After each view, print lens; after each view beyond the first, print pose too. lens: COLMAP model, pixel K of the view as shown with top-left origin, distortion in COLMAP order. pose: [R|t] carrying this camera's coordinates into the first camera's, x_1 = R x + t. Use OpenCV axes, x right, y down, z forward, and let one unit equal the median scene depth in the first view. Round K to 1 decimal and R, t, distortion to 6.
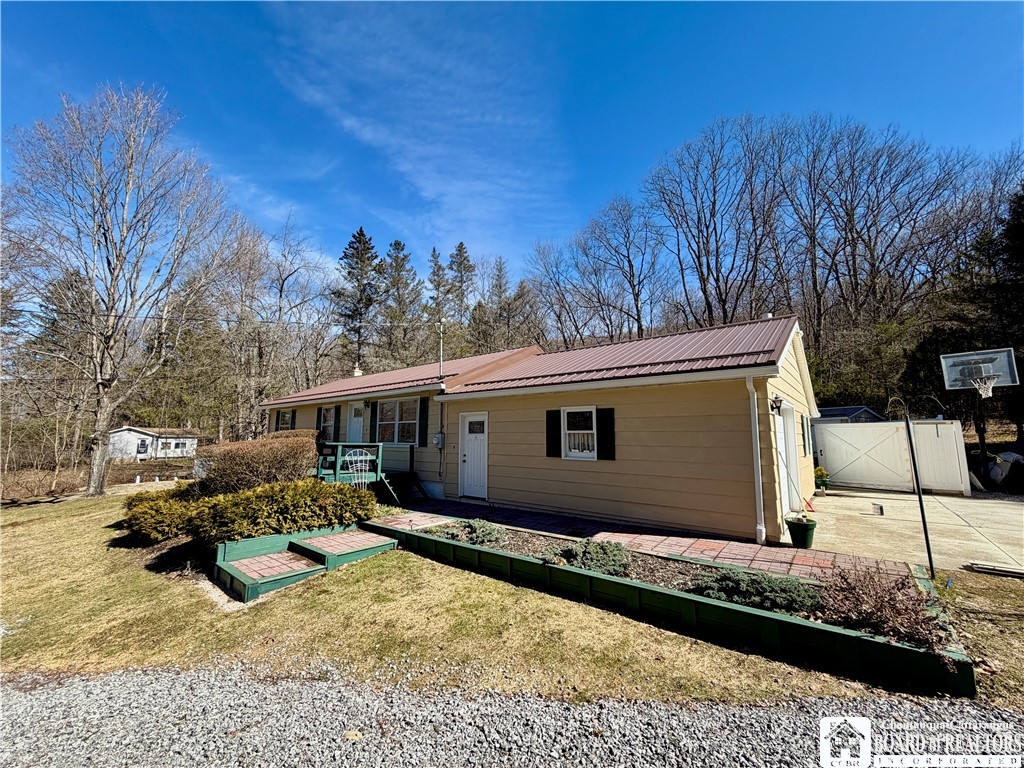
lens RADIAL K [[410.5, 0, 509.9], [0, 410.5, 385.1], [0, 0, 1]] dist [0.001803, 0.000465]
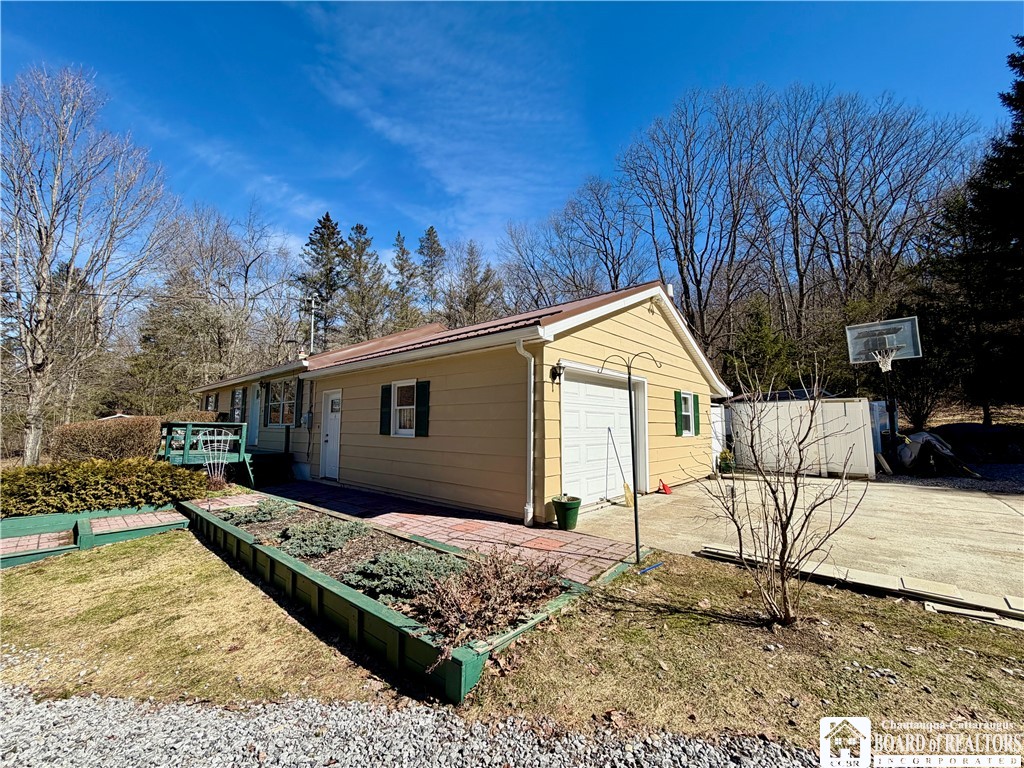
lens RADIAL K [[410.5, 0, 513.4], [0, 410.5, 382.5], [0, 0, 1]] dist [0.001803, 0.000465]
pose [[0.999245, -0.004534, -0.038586, 0.348941], [0.005217, 0.999831, 0.017617, 0.032091], [0.038500, -0.017805, 0.999100, 0.058712]]
